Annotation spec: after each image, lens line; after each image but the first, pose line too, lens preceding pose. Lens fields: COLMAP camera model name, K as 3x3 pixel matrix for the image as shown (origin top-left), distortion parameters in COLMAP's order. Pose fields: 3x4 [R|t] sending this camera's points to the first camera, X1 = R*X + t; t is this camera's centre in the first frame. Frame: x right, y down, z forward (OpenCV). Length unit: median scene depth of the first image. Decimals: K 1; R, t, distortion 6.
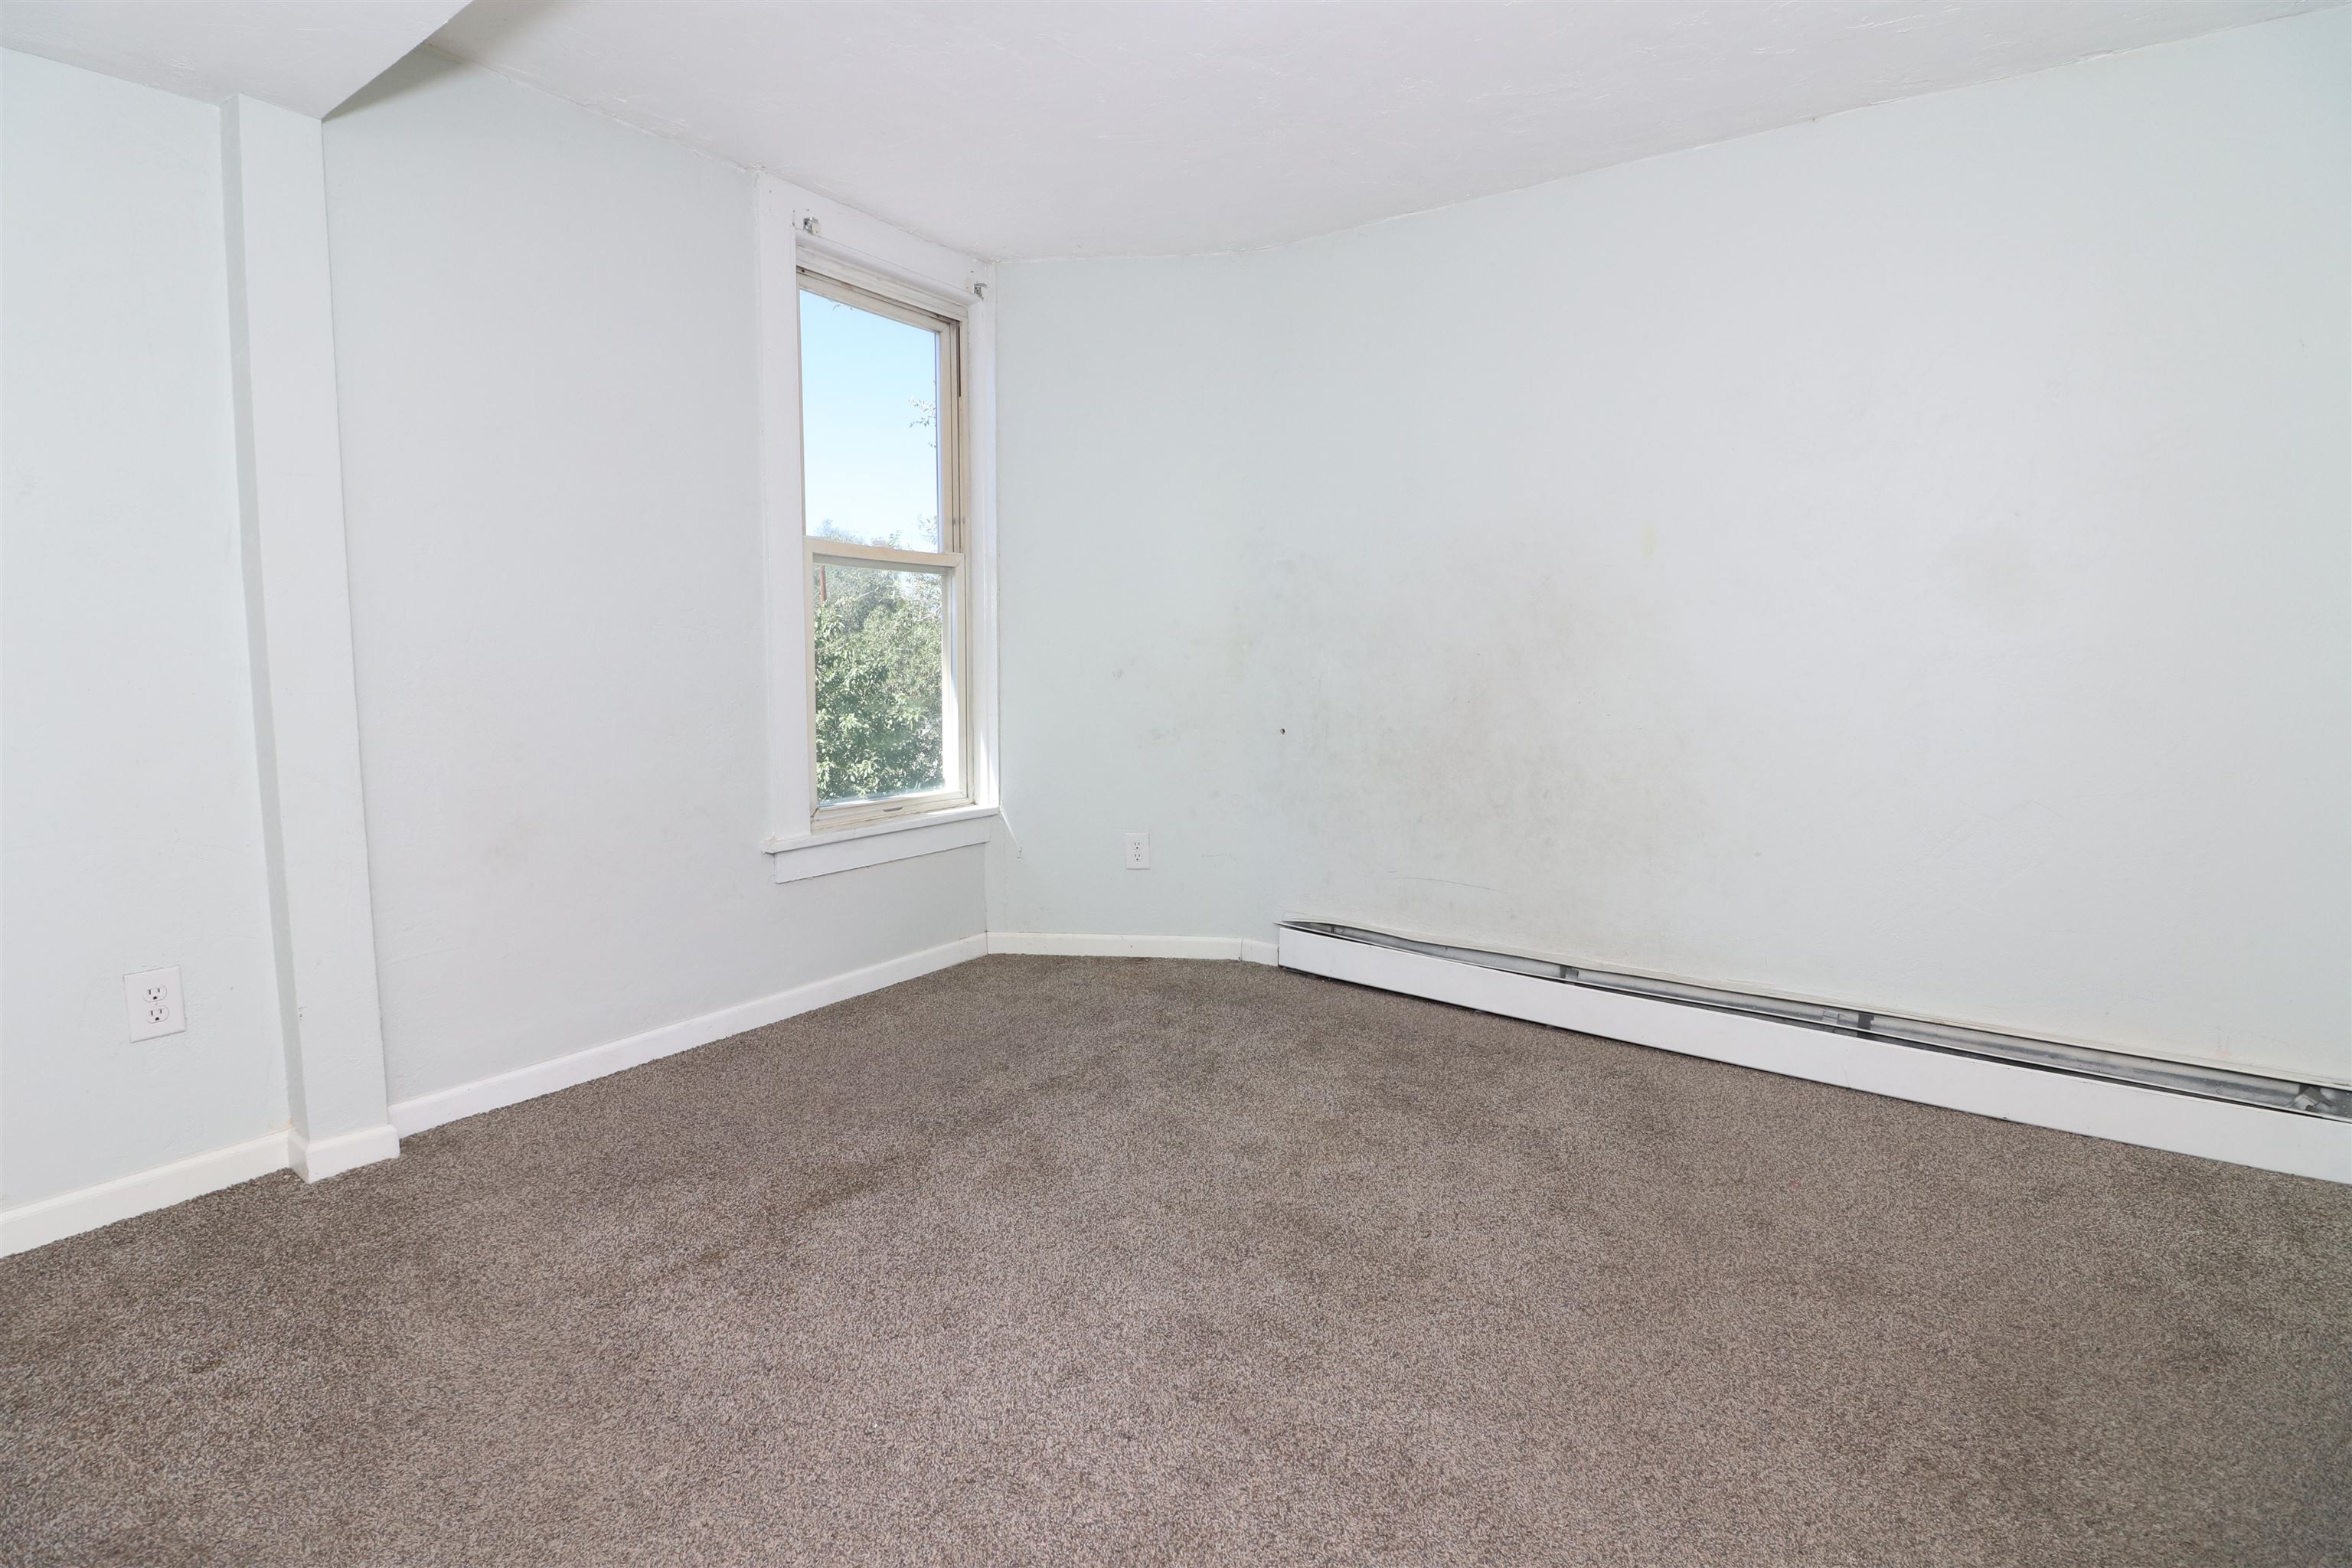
lens RADIAL K [[1077.3, 0, 1167.6], [0, 1077.3, 770.9], [0, 0, 1]] dist [-0.004351, -0.010662]
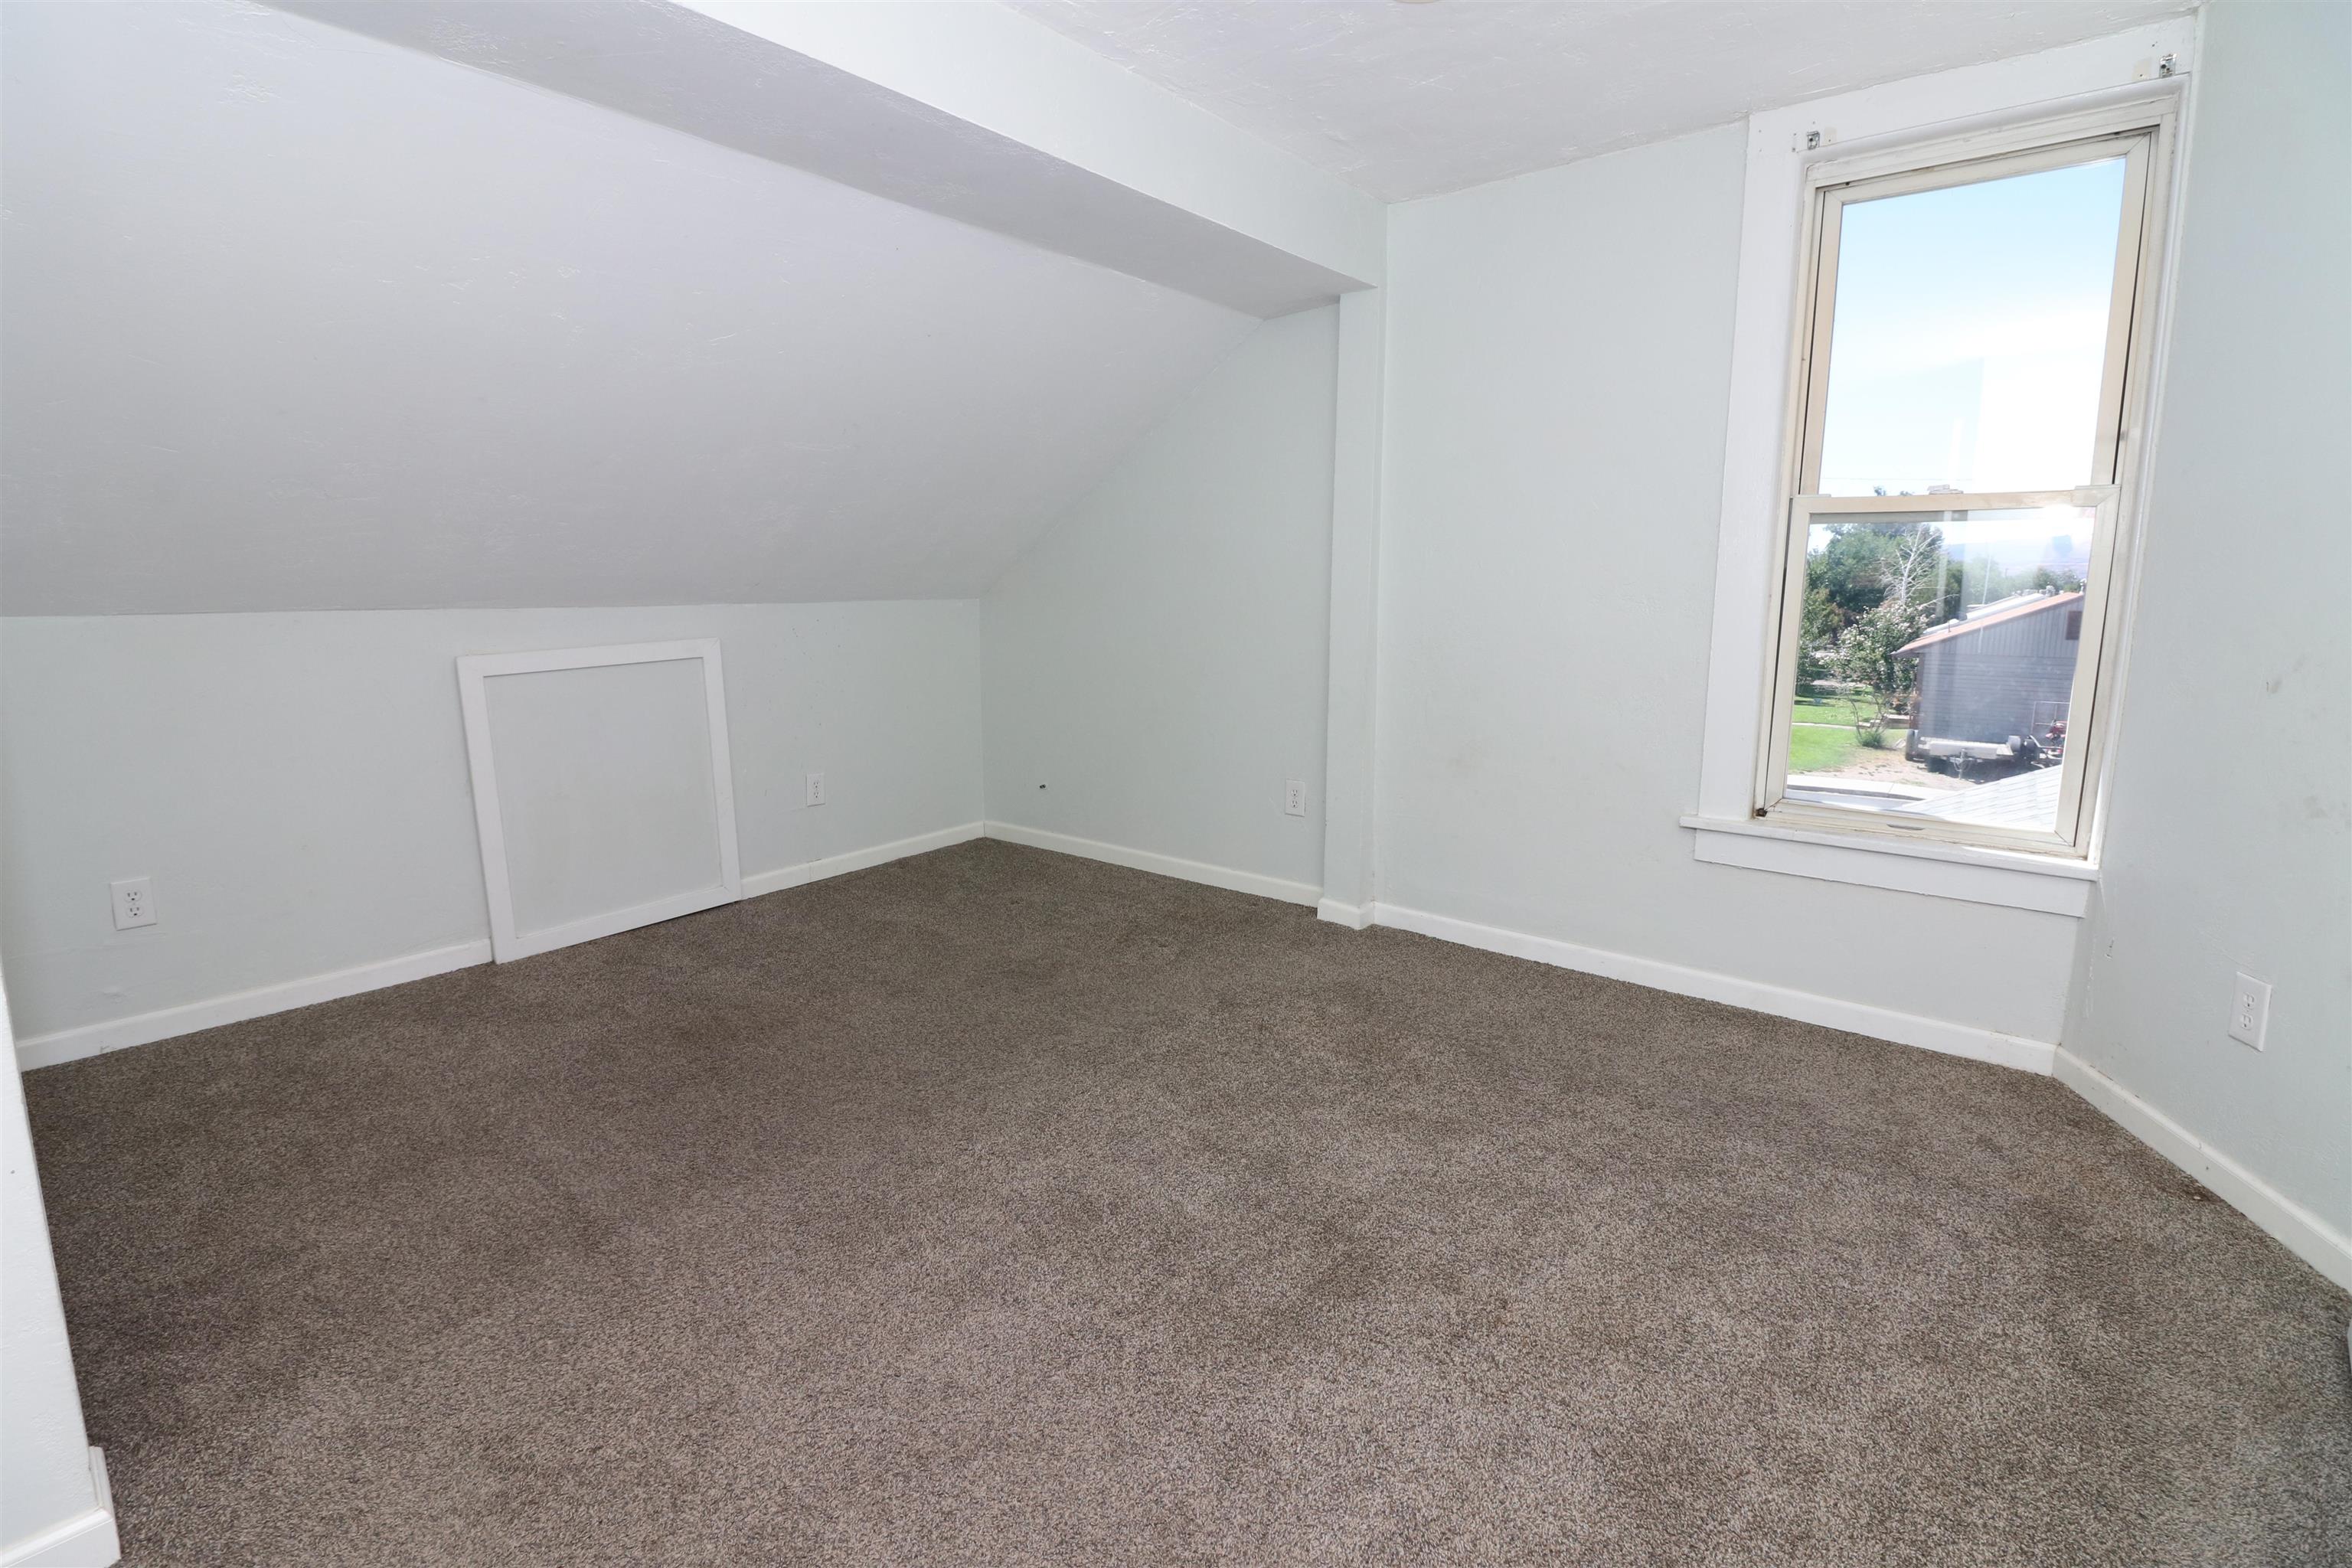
lens RADIAL K [[1077.3, 0, 1158.8], [0, 1077.3, 784.2], [0, 0, 1]] dist [-0.004351, -0.010662]
pose [[-0.093571, 0.179300, -0.979334, 0.634633], [-0.107004, 0.976141, 0.188939, -0.096514], [0.989846, 0.122472, -0.072153, 0.571253]]
